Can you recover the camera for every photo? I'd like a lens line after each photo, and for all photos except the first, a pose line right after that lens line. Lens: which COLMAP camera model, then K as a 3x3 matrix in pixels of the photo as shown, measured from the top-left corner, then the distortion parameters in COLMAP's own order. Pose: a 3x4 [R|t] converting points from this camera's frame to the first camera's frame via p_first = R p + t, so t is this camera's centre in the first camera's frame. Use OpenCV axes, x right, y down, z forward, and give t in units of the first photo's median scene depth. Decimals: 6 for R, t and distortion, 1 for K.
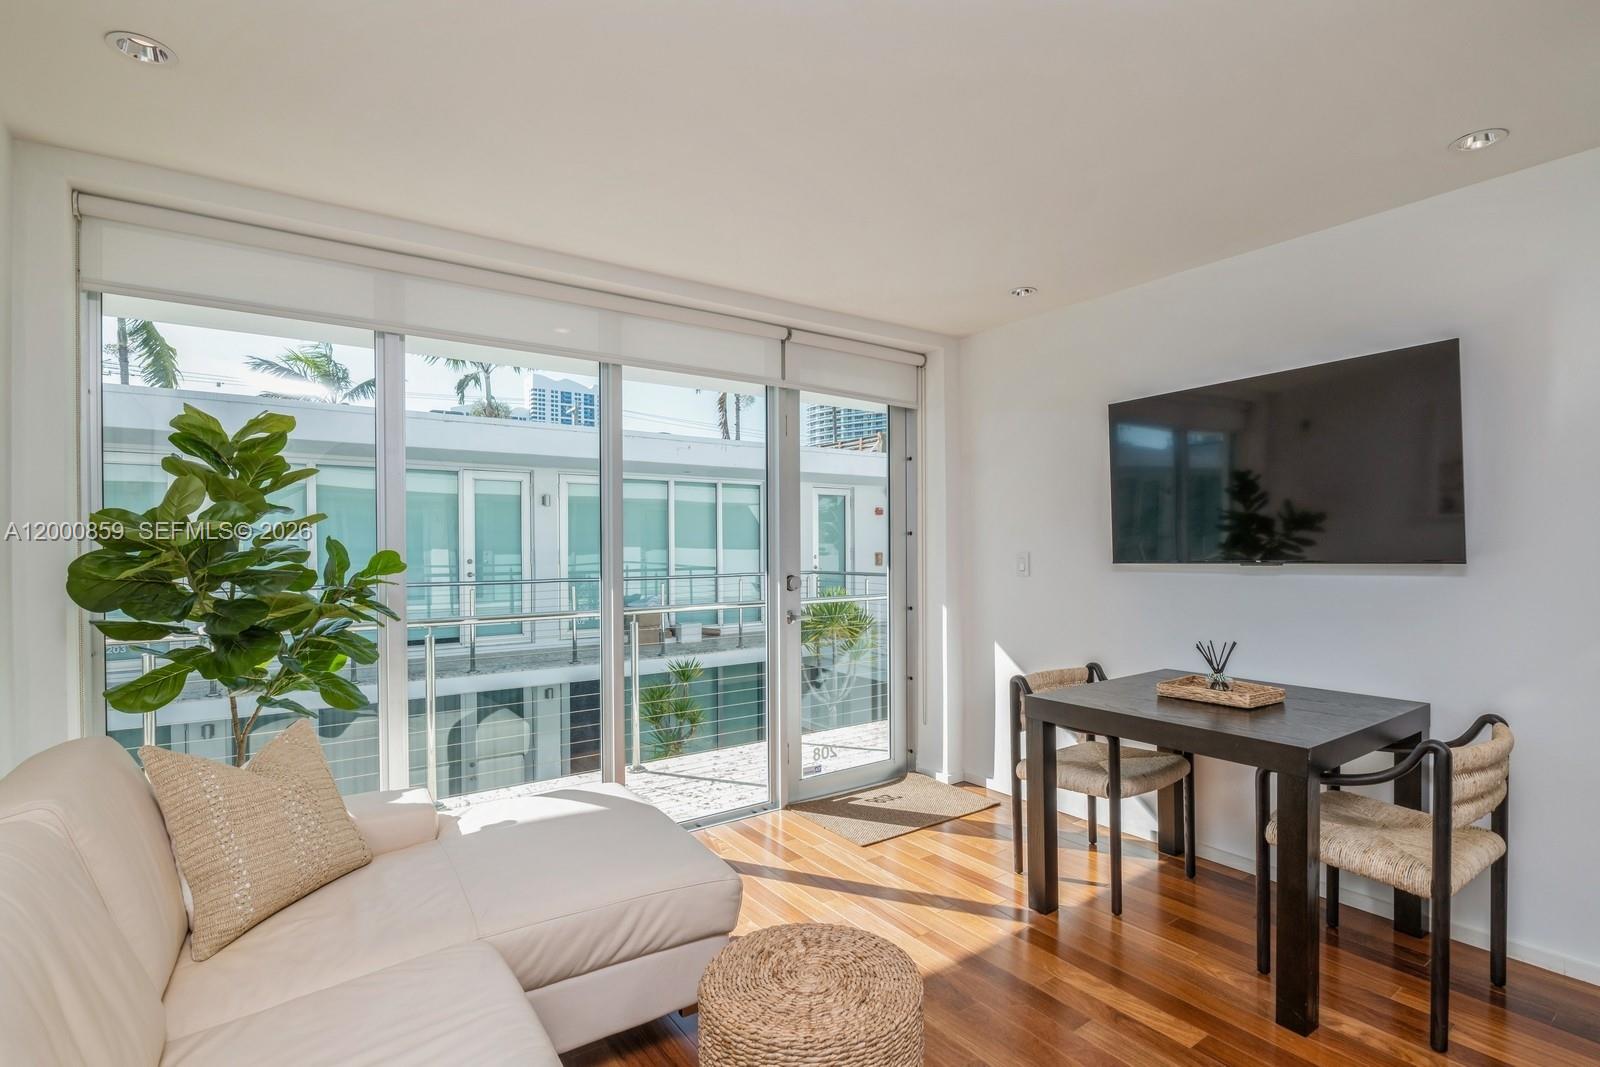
lens RADIAL K [[756.6, 0, 798.6], [0, 756.6, 545.7], [0, 0, 1]] dist [-0.012712, 0.000061]
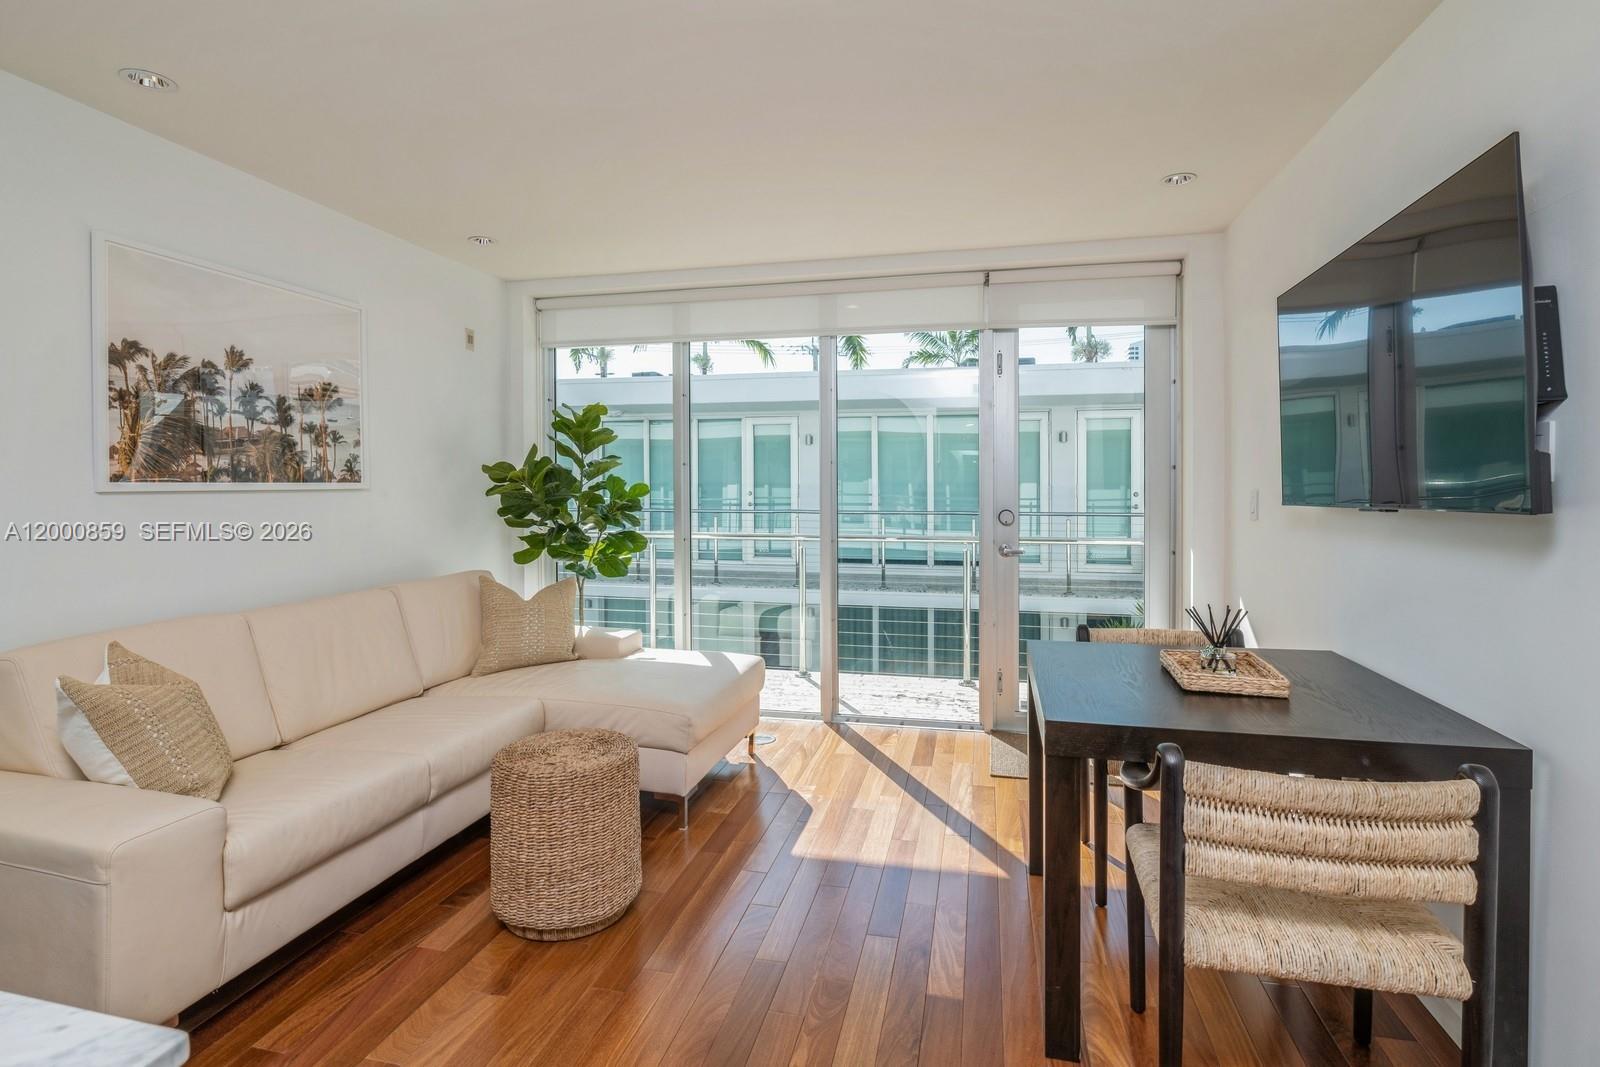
lens RADIAL K [[758.1, 0, 823.7], [0, 758.1, 499.2], [0, 0, 1]] dist [-0.011971, 0.000199]
pose [[0.683699, 0.015335, -0.729603, 0.584411], [0.003786, 0.999691, 0.024560, -0.003002], [0.729754, -0.019554, 0.683430, 0.120922]]
